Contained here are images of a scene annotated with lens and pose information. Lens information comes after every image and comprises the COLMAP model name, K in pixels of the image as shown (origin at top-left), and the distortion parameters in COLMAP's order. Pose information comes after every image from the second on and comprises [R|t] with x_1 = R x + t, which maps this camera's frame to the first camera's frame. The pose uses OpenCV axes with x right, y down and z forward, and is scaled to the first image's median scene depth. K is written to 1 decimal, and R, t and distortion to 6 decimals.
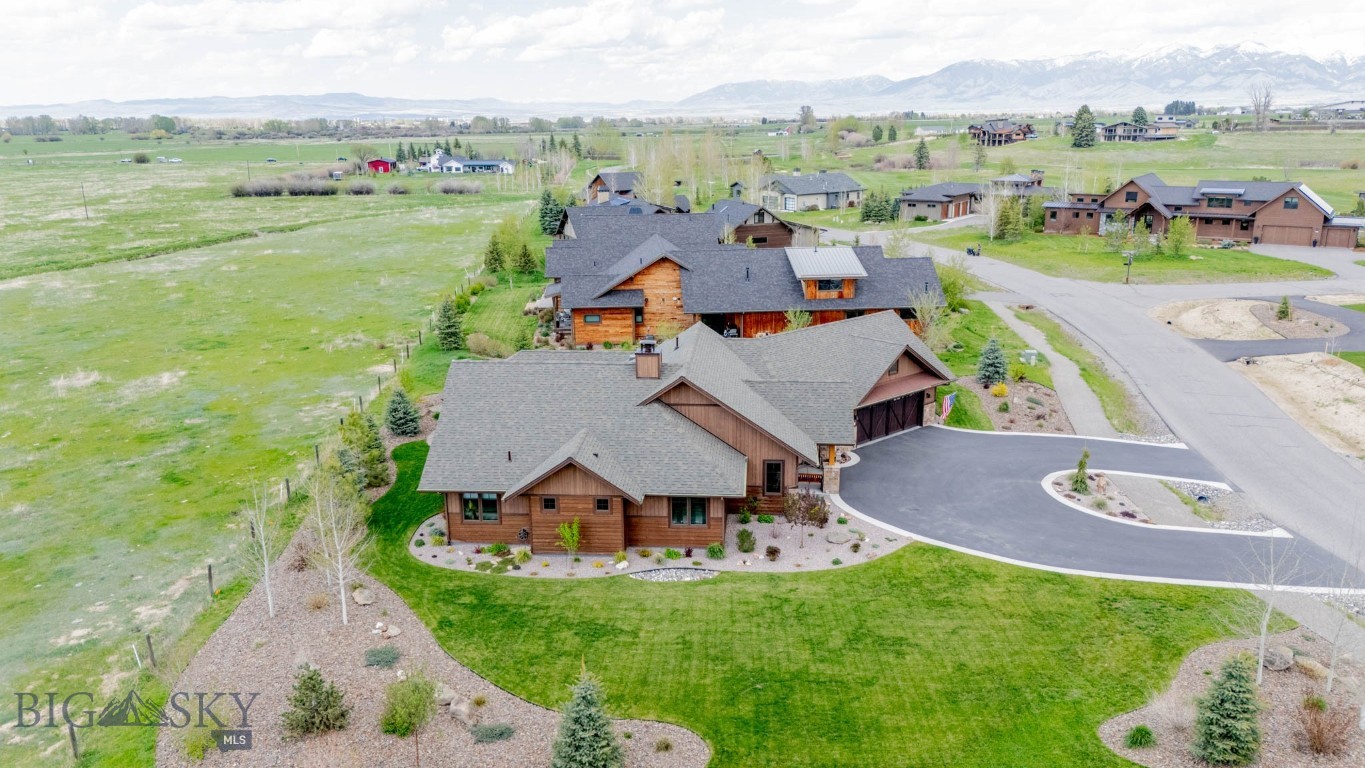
lens RADIAL K [[999.1, 0, 690.0], [0, 999.1, 380.6], [0, 0, 1]] dist [0.062453, -0.057403]
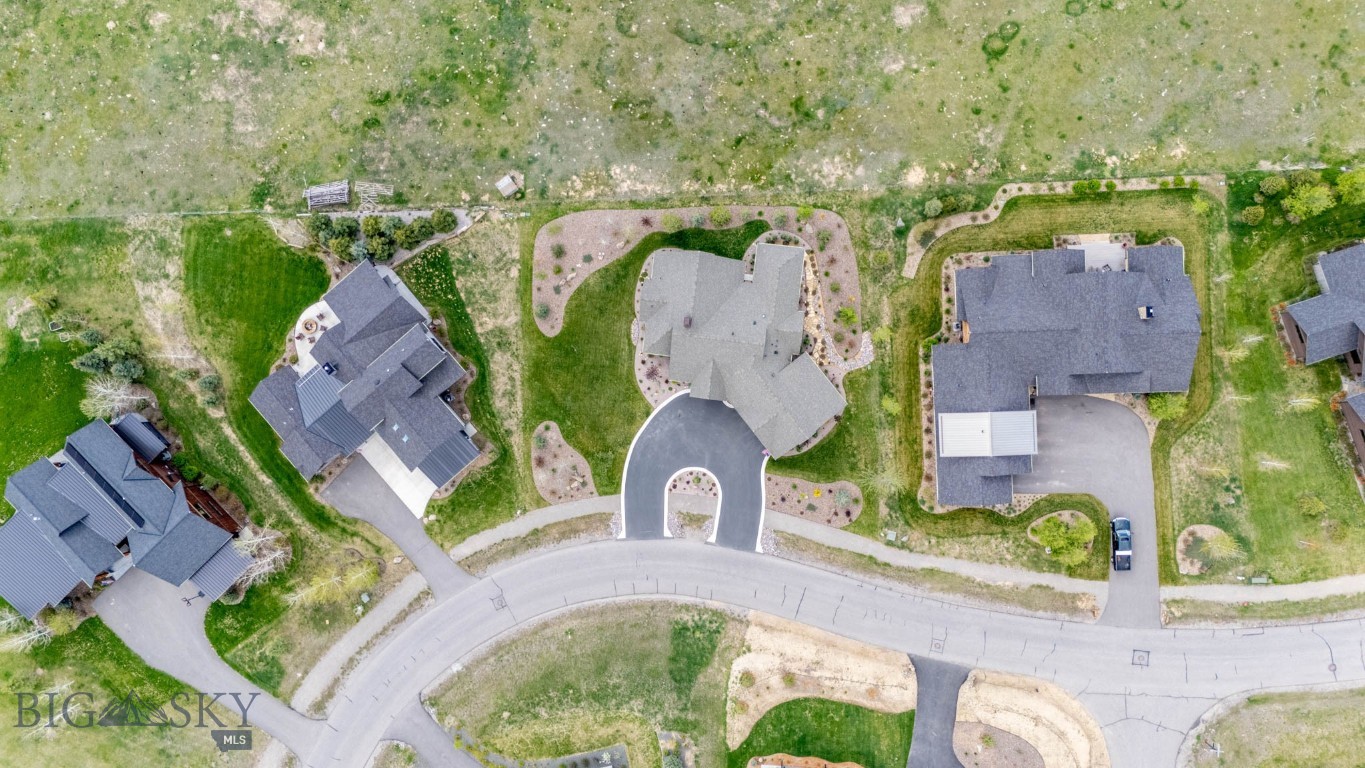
lens RADIAL K [[999.1, 0, 681.3], [0, 999.1, 382.5], [0, 0, 1]] dist [0.062453, -0.057403]
pose [[-0.043248, 0.998794, 0.023233, 0.007348], [-0.221346, -0.032256, 0.974662, -0.323946], [0.974236, 0.037010, 0.222475, 0.042411]]
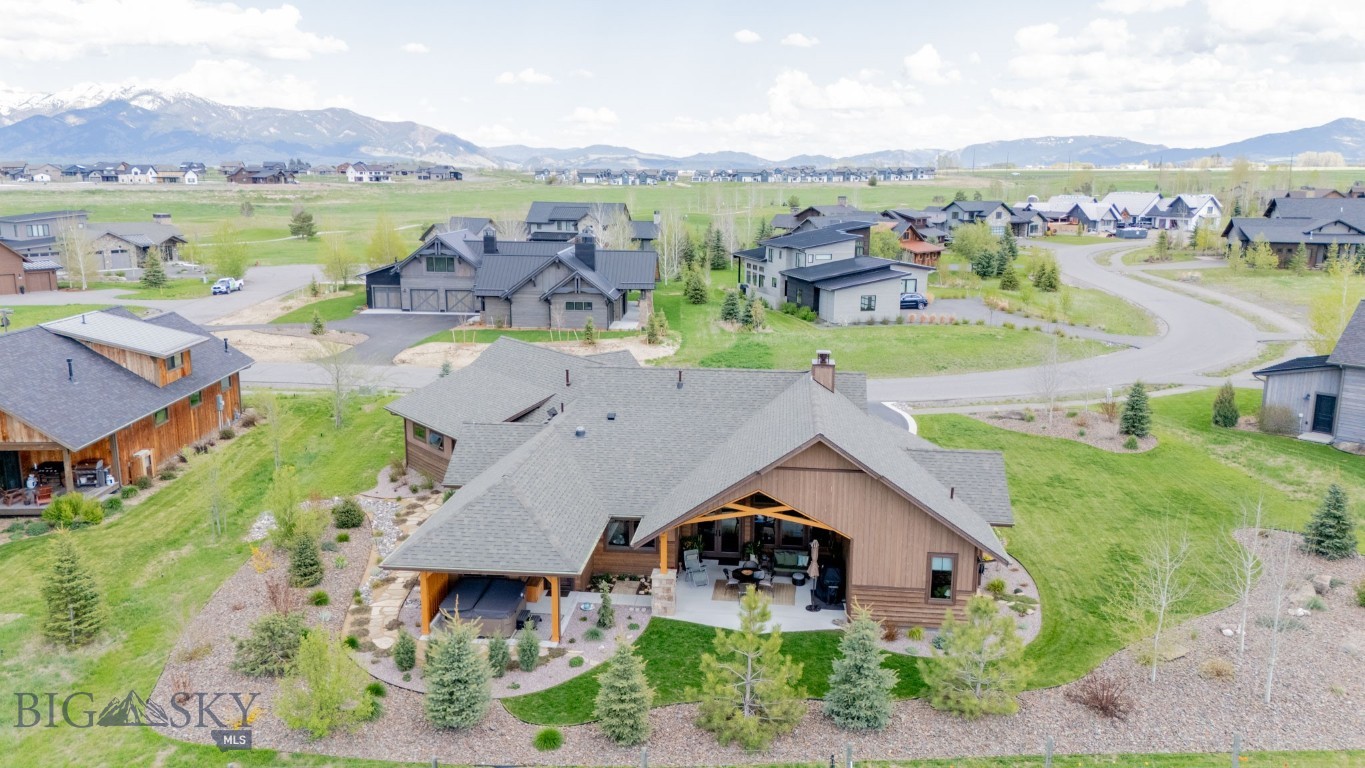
lens RADIAL K [[999.1, 0, 686.6], [0, 999.1, 390.1], [0, 0, 1]] dist [0.062453, -0.057403]
pose [[0.023535, -0.198824, 0.979753, -0.107542], [0.251621, 0.949653, 0.186671, -0.023722], [-0.967540, 0.242133, 0.072378, 0.123969]]
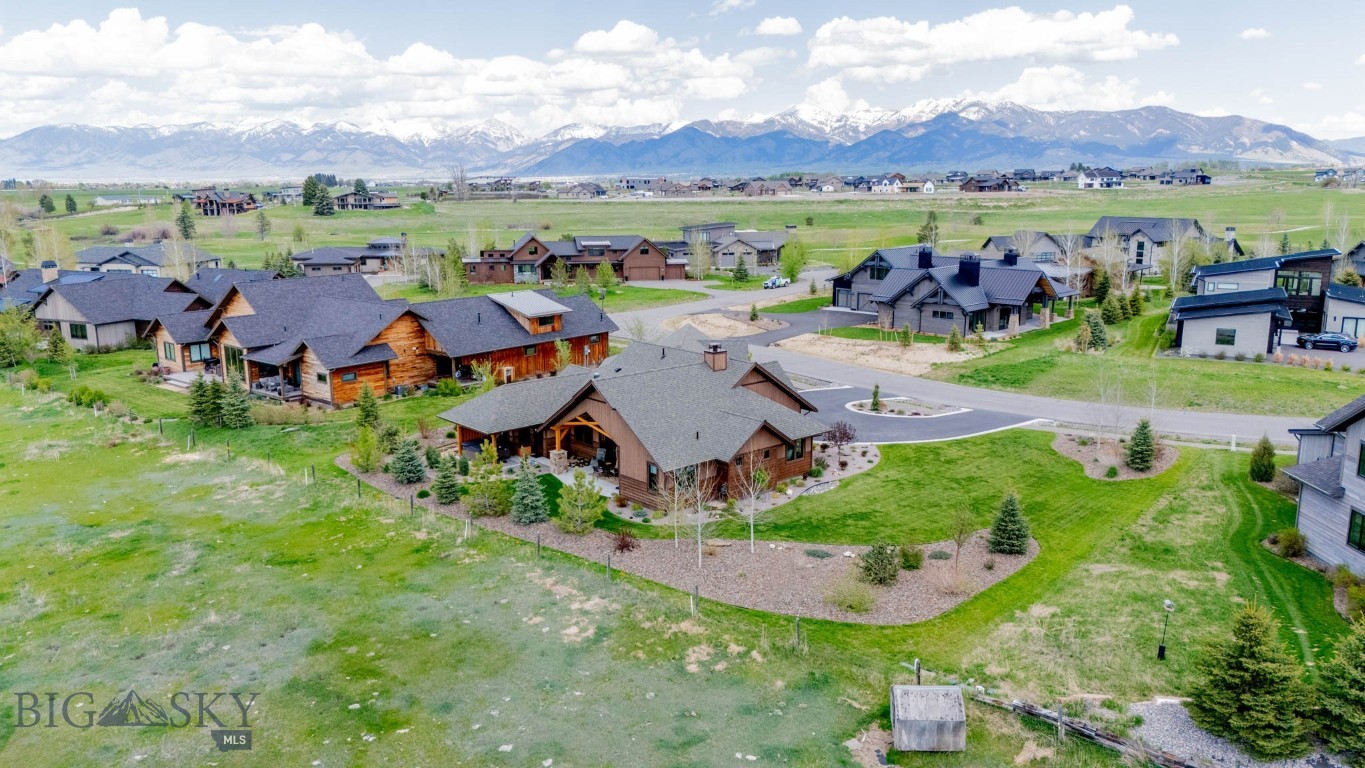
lens RADIAL K [[999.1, 0, 680.9], [0, 999.1, 384.7], [0, 0, 1]] dist [0.062453, -0.057403]
pose [[0.698784, -0.138331, 0.701830, -0.120631], [0.182281, 0.983170, 0.012293, -0.001095], [-0.691719, 0.119340, 0.712238, 0.008441]]
